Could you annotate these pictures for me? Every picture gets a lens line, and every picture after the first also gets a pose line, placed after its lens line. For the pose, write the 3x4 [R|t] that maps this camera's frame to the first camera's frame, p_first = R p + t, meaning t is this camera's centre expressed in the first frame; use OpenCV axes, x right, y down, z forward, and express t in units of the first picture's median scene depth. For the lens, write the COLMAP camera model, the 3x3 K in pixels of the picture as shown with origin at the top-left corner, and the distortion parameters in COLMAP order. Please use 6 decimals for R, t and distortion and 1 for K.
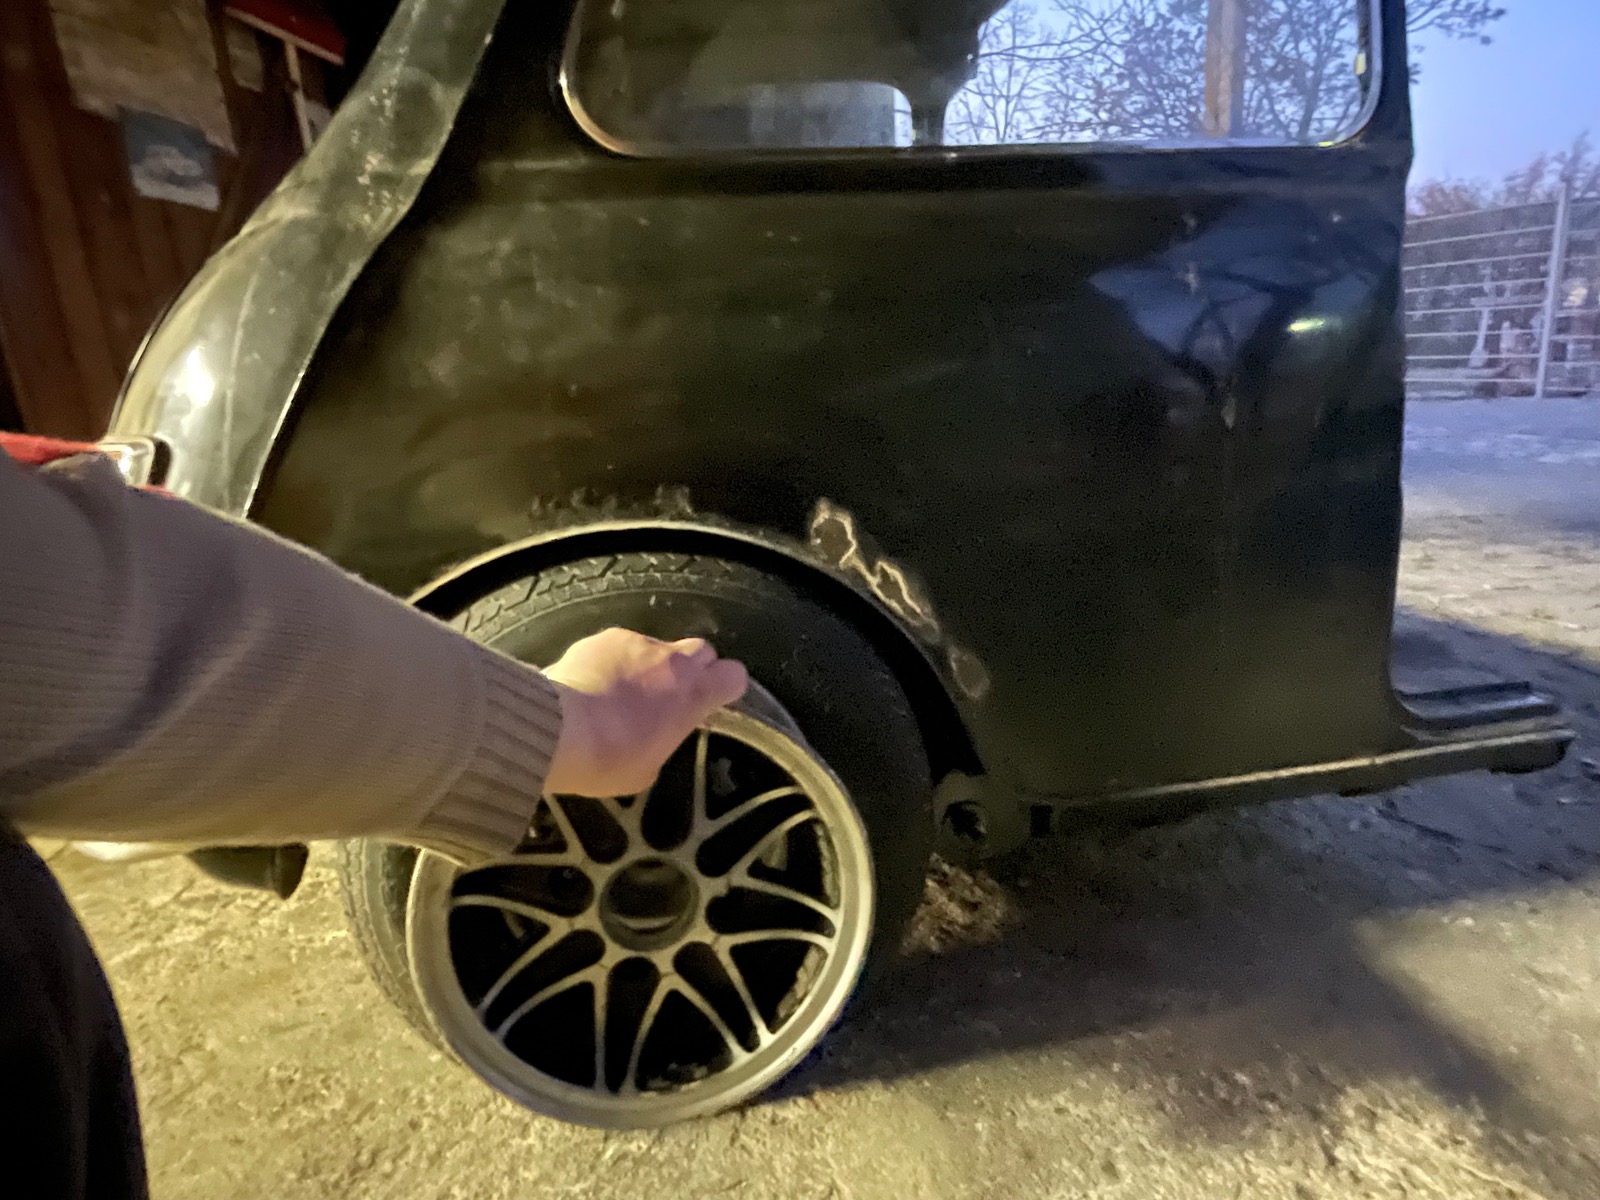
lens RADIAL K [[959.5, 0, 799.2], [0, 959.5, 605.7], [0, 0, 1]] dist [-0.004682, -0.003442]
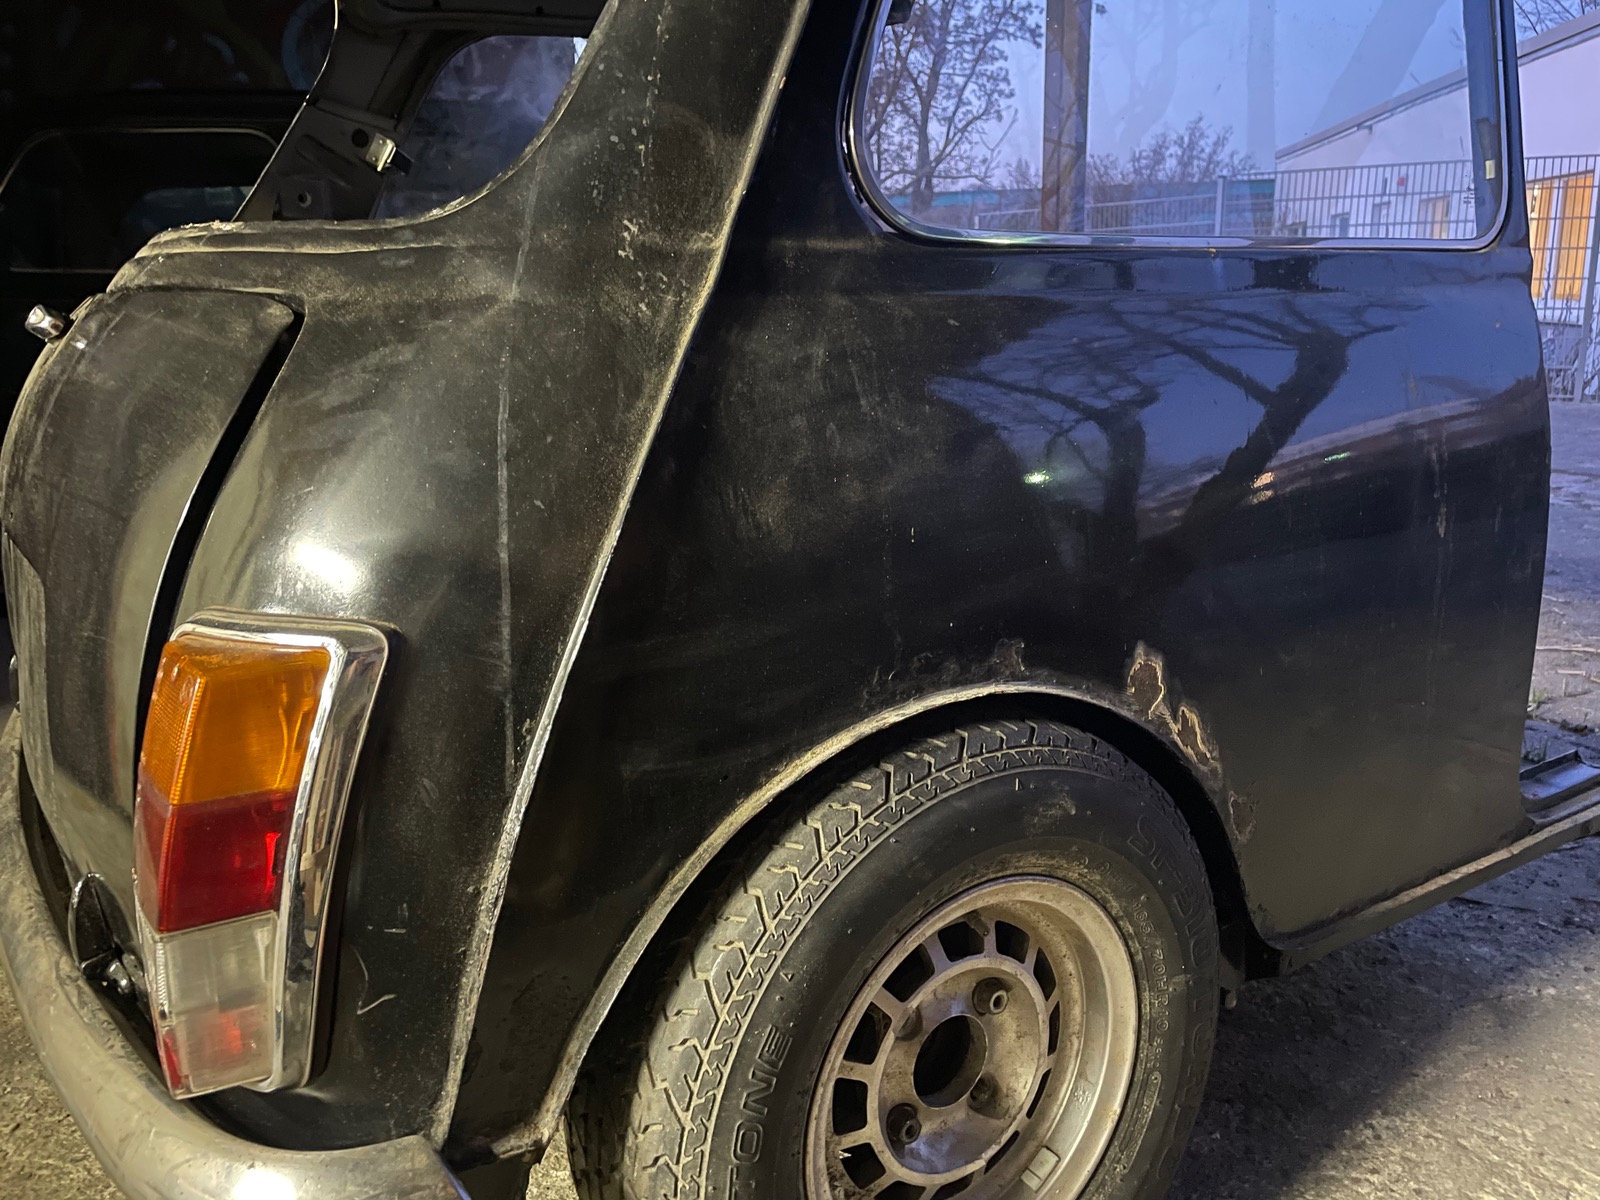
lens RADIAL K [[1190.6, 0, 797.6], [0, 1190.6, 600.0], [0, 0, 1]] dist [0.039151, -0.016961]
pose [[0.930294, -0.046508, 0.363853, -0.653586], [0.053645, 0.998515, -0.009529, -0.154796], [-0.362870, 0.028384, 0.931408, 0.094845]]
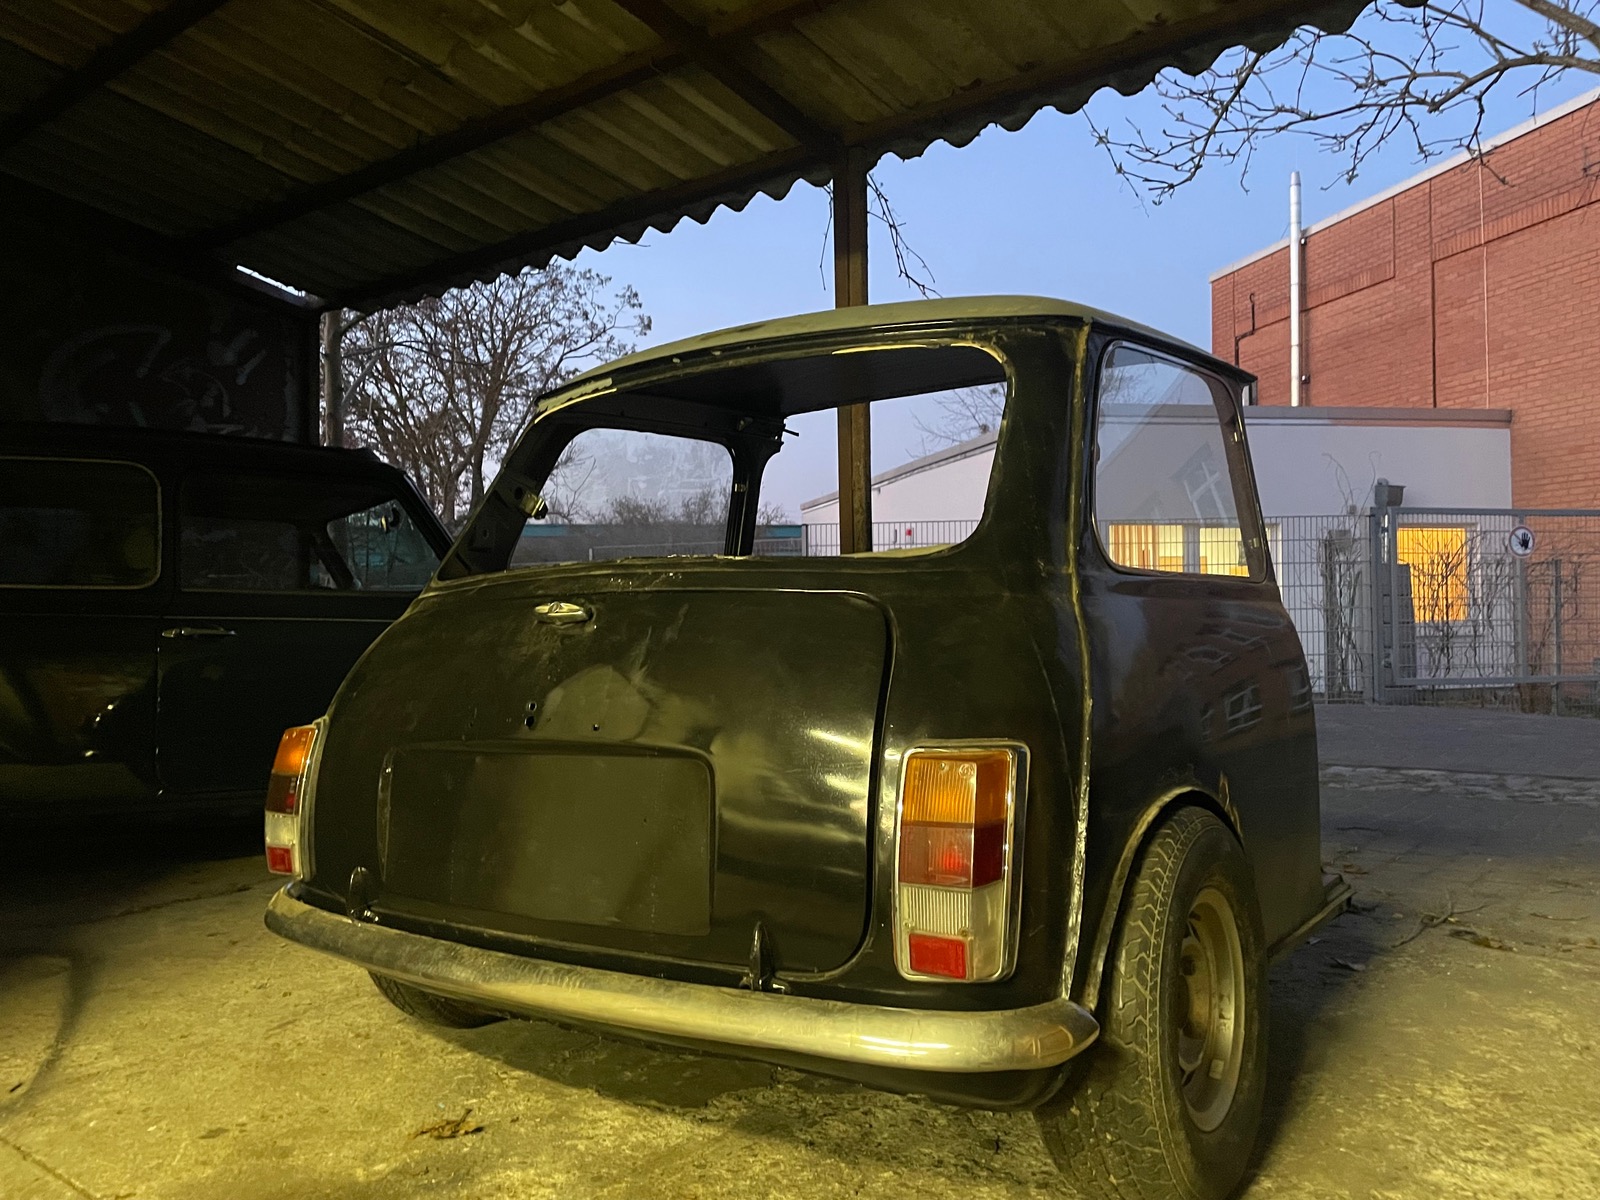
lens RADIAL K [[1190.6, 0, 802.4], [0, 1190.6, 595.0], [0, 0, 1]] dist [0.039151, -0.016961]
pose [[0.735705, 0.062816, 0.674383, -1.996136], [0.139643, 0.960230, -0.241782, 0.004249], [-0.662750, 0.272053, 0.697674, -0.088737]]
